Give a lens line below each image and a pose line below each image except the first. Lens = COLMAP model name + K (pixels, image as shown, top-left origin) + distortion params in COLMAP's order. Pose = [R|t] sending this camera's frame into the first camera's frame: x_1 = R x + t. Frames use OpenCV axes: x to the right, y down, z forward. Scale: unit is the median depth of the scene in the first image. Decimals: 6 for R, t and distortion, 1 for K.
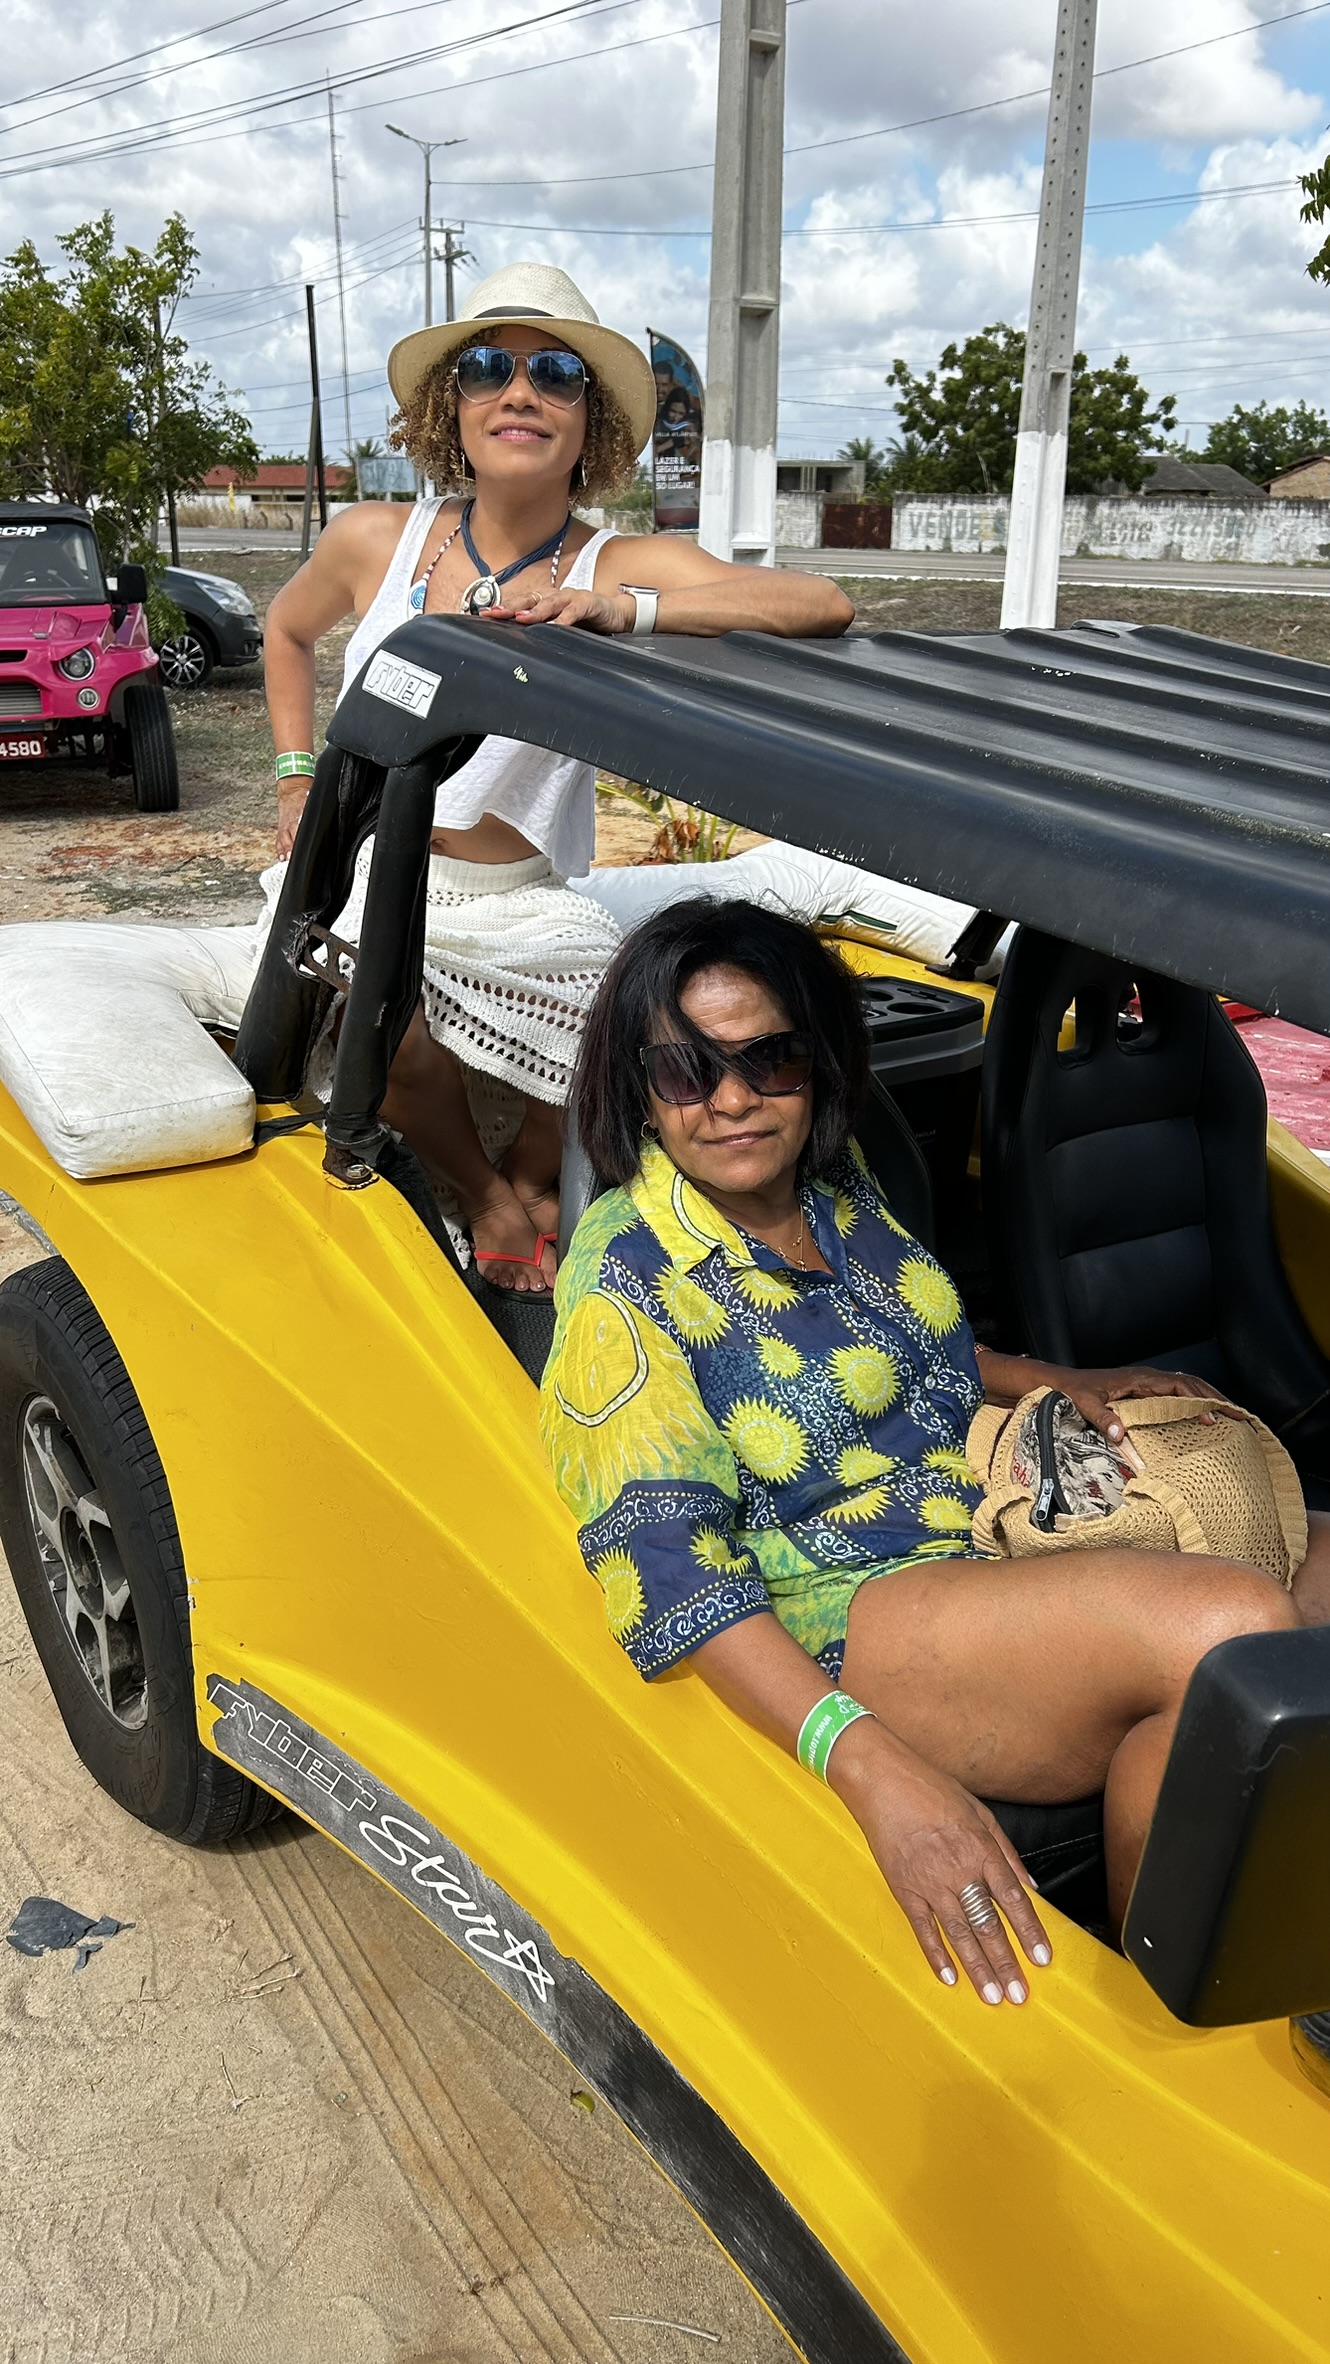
lens RADIAL K [[1830.6, 0, 665.0], [0, 1830.6, 1182.0], [0, 0, 1]] dist [0.029613, -0.042800]
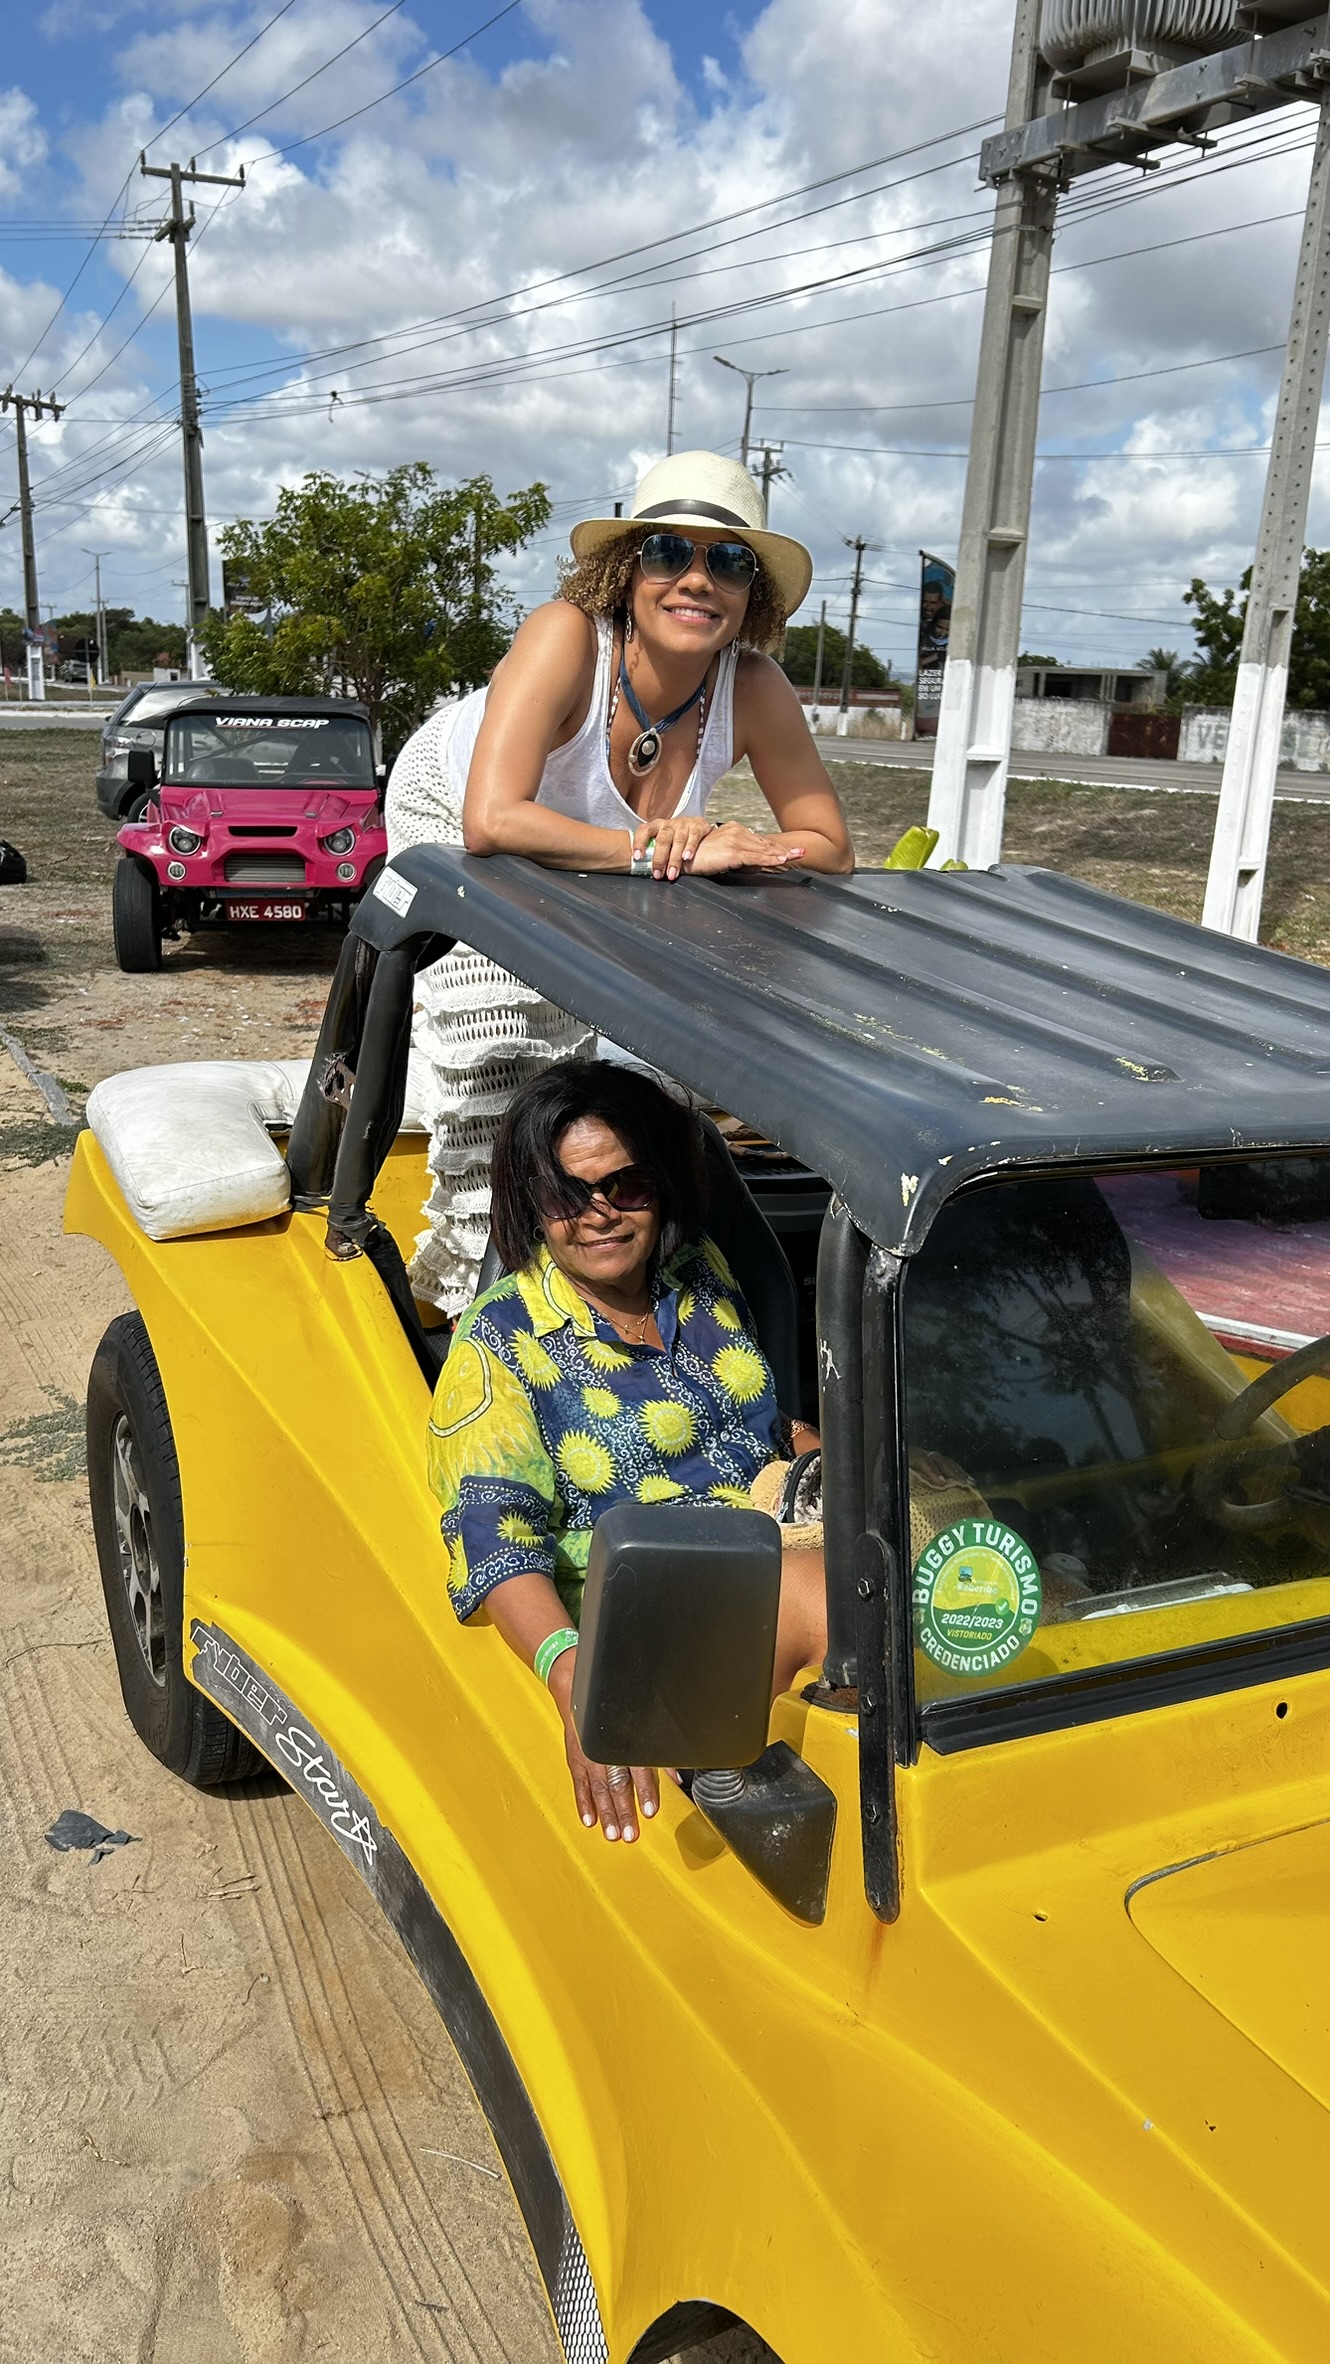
lens RADIAL K [[1851.6, 0, 665.0], [0, 1851.6, 1182.0], [0, 0, 1]] dist [0.006454, -0.007512]
pose [[0.986439, 0.073130, -0.146936, 0.234434], [-0.087158, 0.991992, -0.091412, 0.045261], [0.139075, 0.102979, 0.984913, -0.264693]]
